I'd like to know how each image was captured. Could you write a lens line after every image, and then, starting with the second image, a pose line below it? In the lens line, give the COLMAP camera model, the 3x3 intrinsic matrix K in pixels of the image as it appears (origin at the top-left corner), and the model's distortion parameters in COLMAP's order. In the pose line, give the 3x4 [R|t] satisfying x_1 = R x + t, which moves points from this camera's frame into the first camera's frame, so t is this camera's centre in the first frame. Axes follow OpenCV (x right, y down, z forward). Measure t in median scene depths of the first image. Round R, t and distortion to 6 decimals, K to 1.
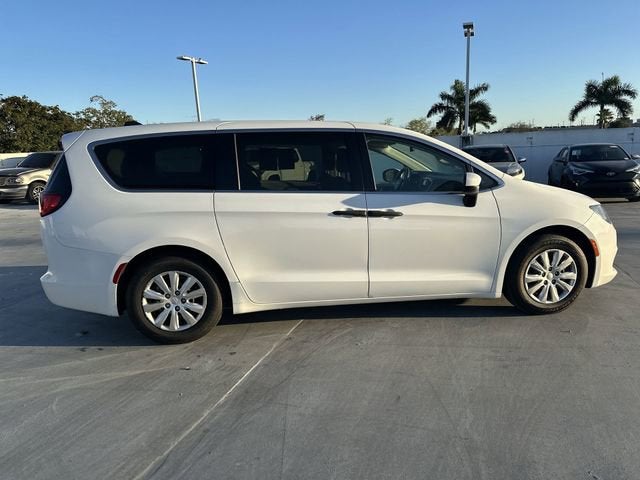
lens RADIAL K [[453.7, 0, 324.7], [0, 453.7, 239.1], [0, 0, 1]] dist [0.060181, -0.081799]
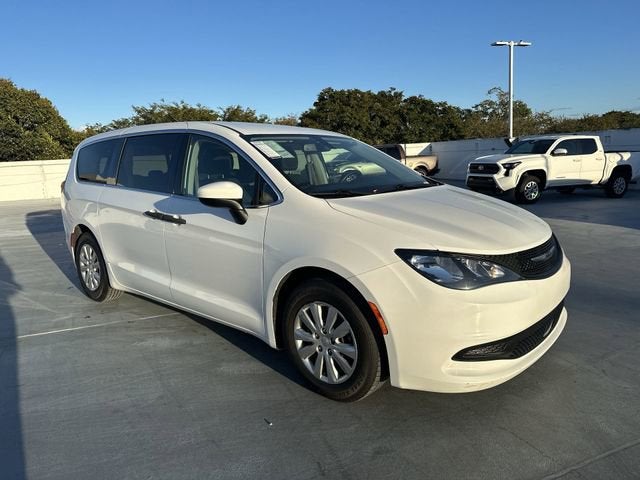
lens RADIAL K [[453.7, 0, 325.1], [0, 453.7, 236.3], [0, 0, 1]] dist [0.060181, -0.081799]
pose [[0.664869, 0.140684, -0.733592, 1.044362], [-0.128222, 0.989021, 0.073459, -0.131777], [0.735872, 0.045222, 0.675609, 0.588625]]
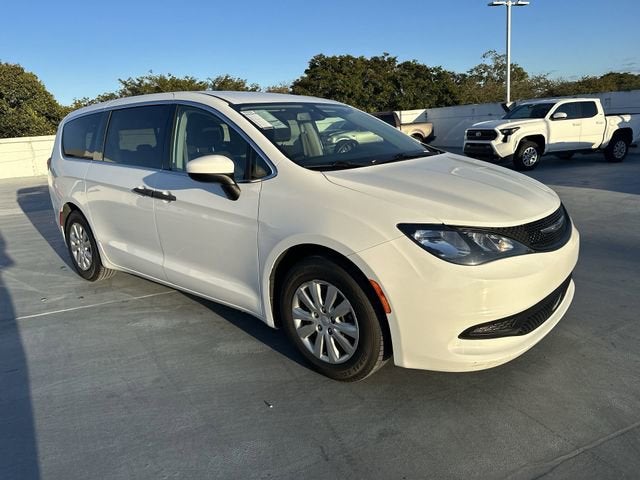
lens RADIAL K [[453.7, 0, 318.5], [0, 453.7, 235.7], [0, 0, 1]] dist [0.060181, -0.081799]
pose [[0.666158, 0.171405, -0.725847, 1.013364], [-0.106255, 0.985116, 0.135113, -0.134329], [0.738203, -0.012881, 0.674456, 0.610316]]
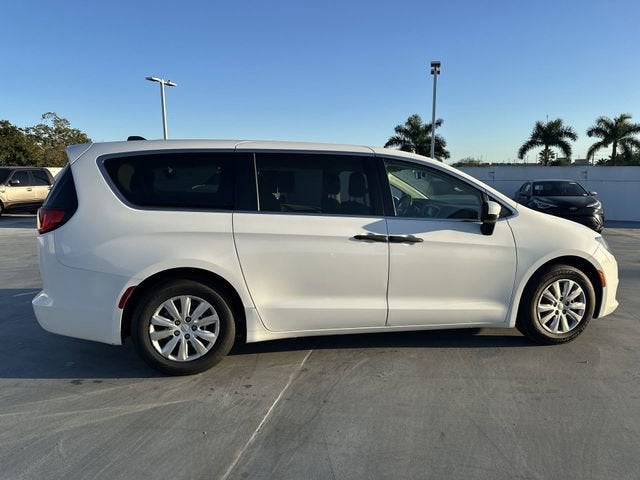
lens RADIAL K [[453.7, 0, 321.2], [0, 453.7, 234.5], [0, 0, 1]] dist [0.060181, -0.081799]
pose [[0.995536, 0.026181, 0.090677, -0.138580], [-0.019899, 0.997384, -0.069498, 0.004999], [-0.092259, 0.067383, 0.993452, 0.041380]]
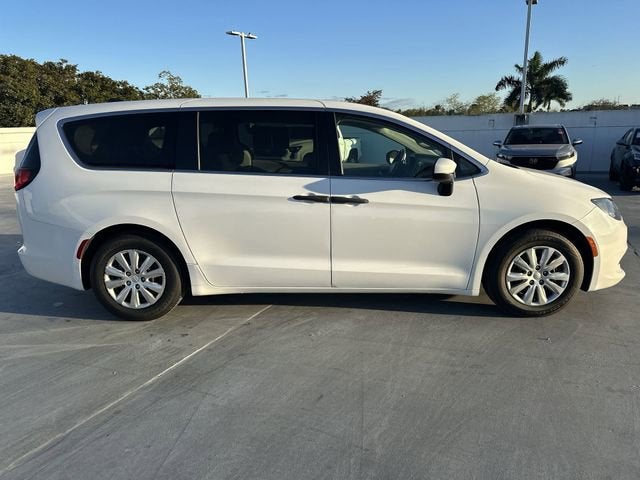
lens RADIAL K [[453.7, 0, 319.7], [0, 453.7, 240.6], [0, 0, 1]] dist [0.060181, -0.081799]
pose [[0.989414, 0.048593, -0.136745, 0.204841], [-0.041418, 0.997636, 0.054839, -0.021422], [0.139086, -0.048595, 0.989087, 0.058091]]
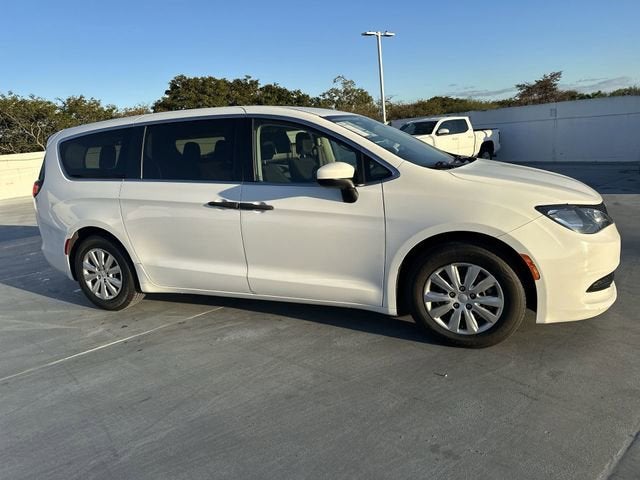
lens RADIAL K [[453.7, 0, 318.2], [0, 453.7, 240.2], [0, 0, 1]] dist [0.060181, -0.081799]
pose [[0.862566, 0.078660, -0.499793, 0.710328], [-0.046244, 0.995963, 0.076939, -0.065041], [0.503827, -0.043252, 0.862721, 0.261350]]
